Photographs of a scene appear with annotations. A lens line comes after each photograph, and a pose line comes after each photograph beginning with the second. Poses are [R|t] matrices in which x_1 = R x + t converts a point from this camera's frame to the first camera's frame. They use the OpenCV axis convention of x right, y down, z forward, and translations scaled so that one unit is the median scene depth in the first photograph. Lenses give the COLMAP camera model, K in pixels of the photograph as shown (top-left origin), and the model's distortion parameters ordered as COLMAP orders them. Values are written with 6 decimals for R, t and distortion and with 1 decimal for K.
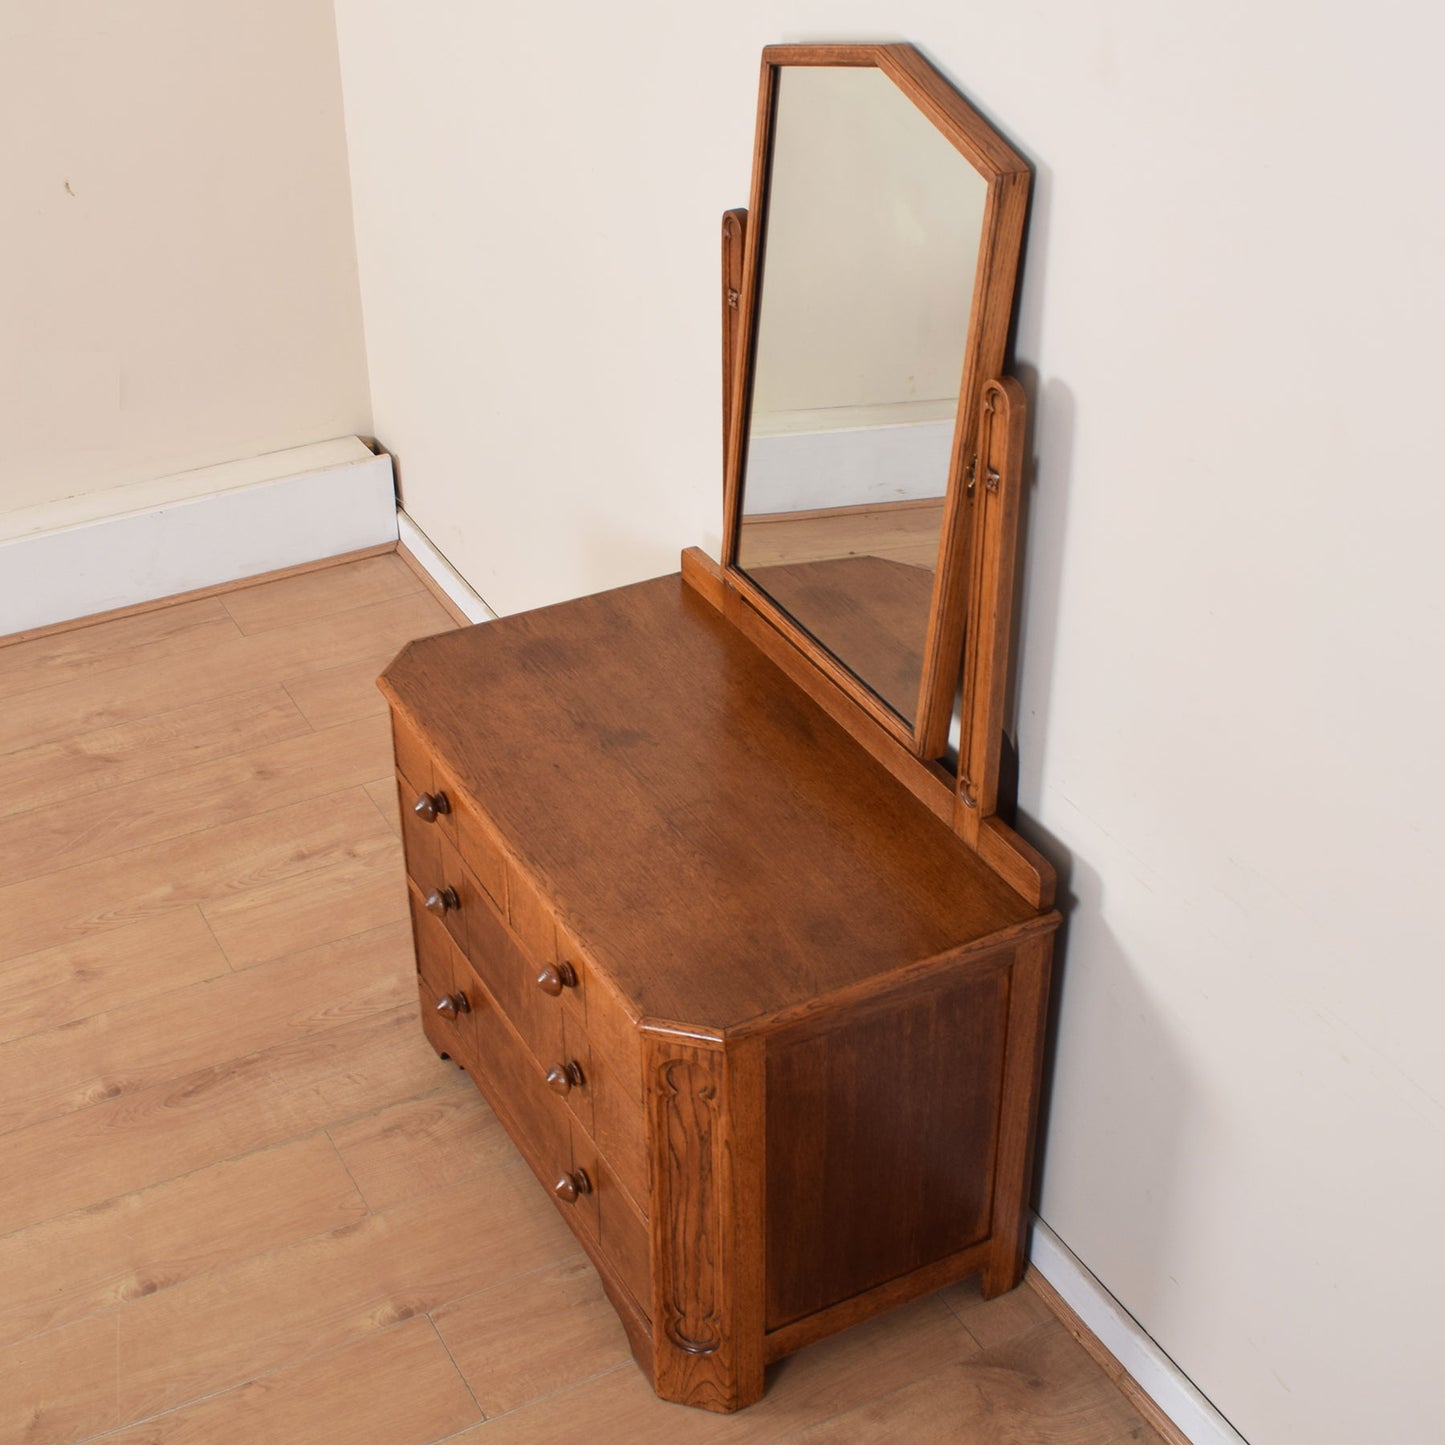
lens RADIAL K [[2206.9, 0, 751.7], [0, 2206.9, 718.9], [0, 0, 1]] dist [-0.096088, 0.000000]
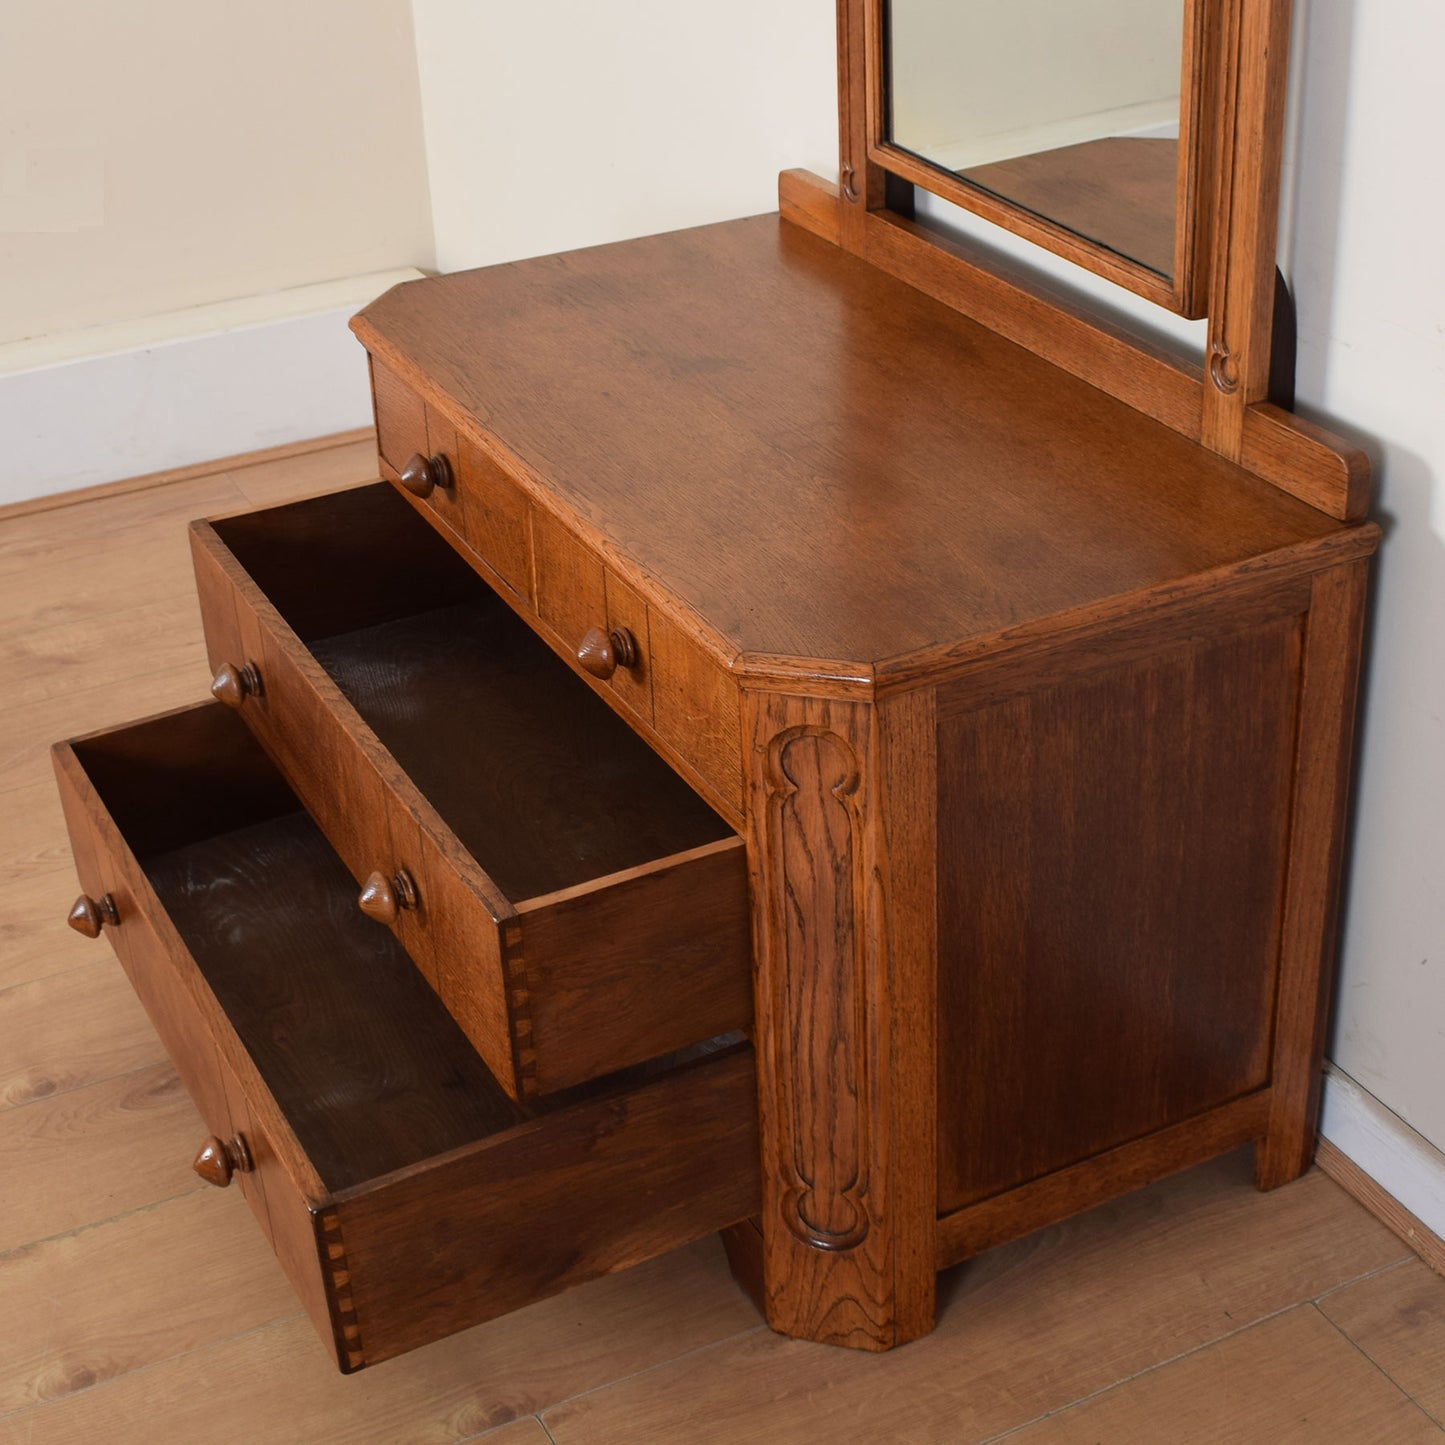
lens RADIAL K [[2421.8, 0, 762.4], [0, 2421.8, 660.8], [0, 0, 1]] dist [-0.091601, 0.000000]
pose [[0.999326, -0.021677, -0.029622, -0.020491], [0.019107, 0.996243, -0.084464, 0.174035], [0.031341, 0.083841, 0.995986, 0.272482]]
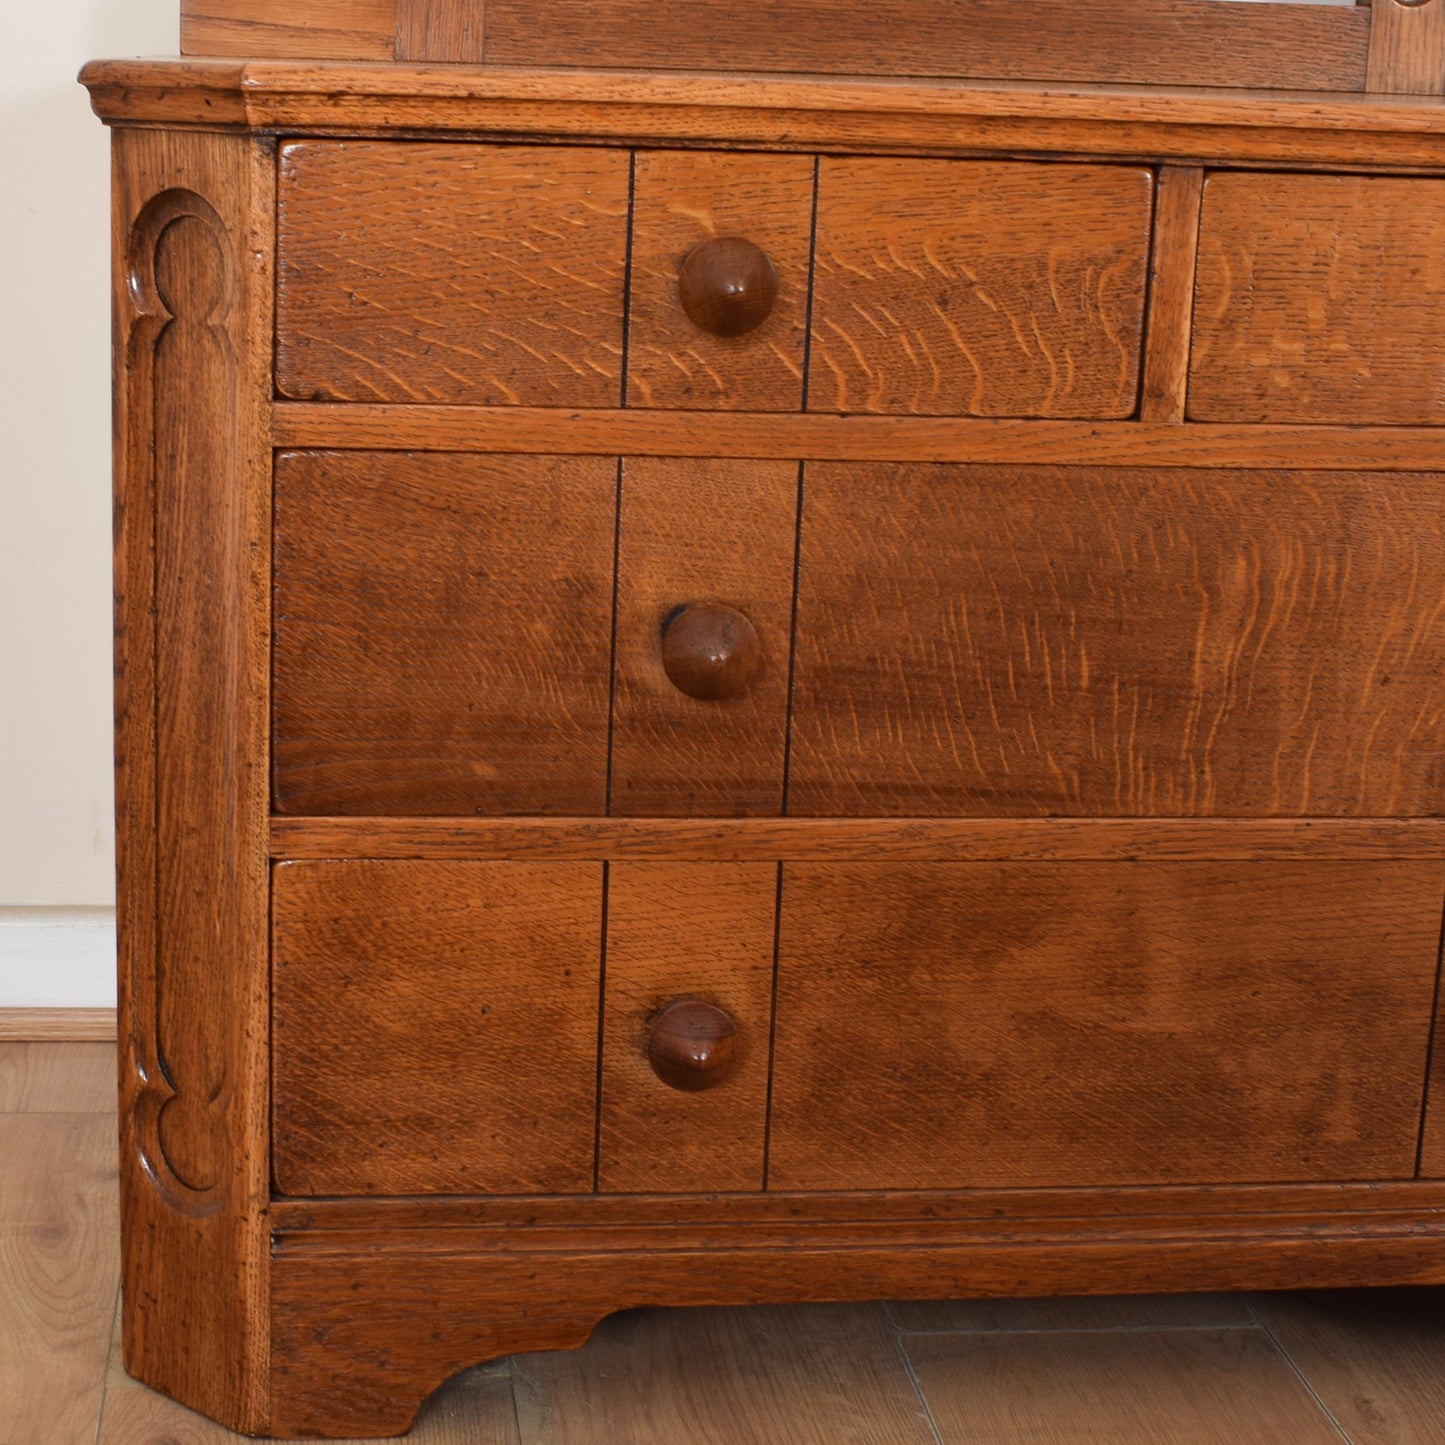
lens RADIAL K [[2641.2, 0, 579.3], [0, 2641.2, 660.6], [0, 0, 1]] dist [-0.081759, 0.000000]
pose [[0.394842, -0.197446, 0.897282, -0.543319], [0.472668, 0.881128, -0.014103, 0.088901], [-0.787836, 0.429685, 0.441233, 0.926056]]
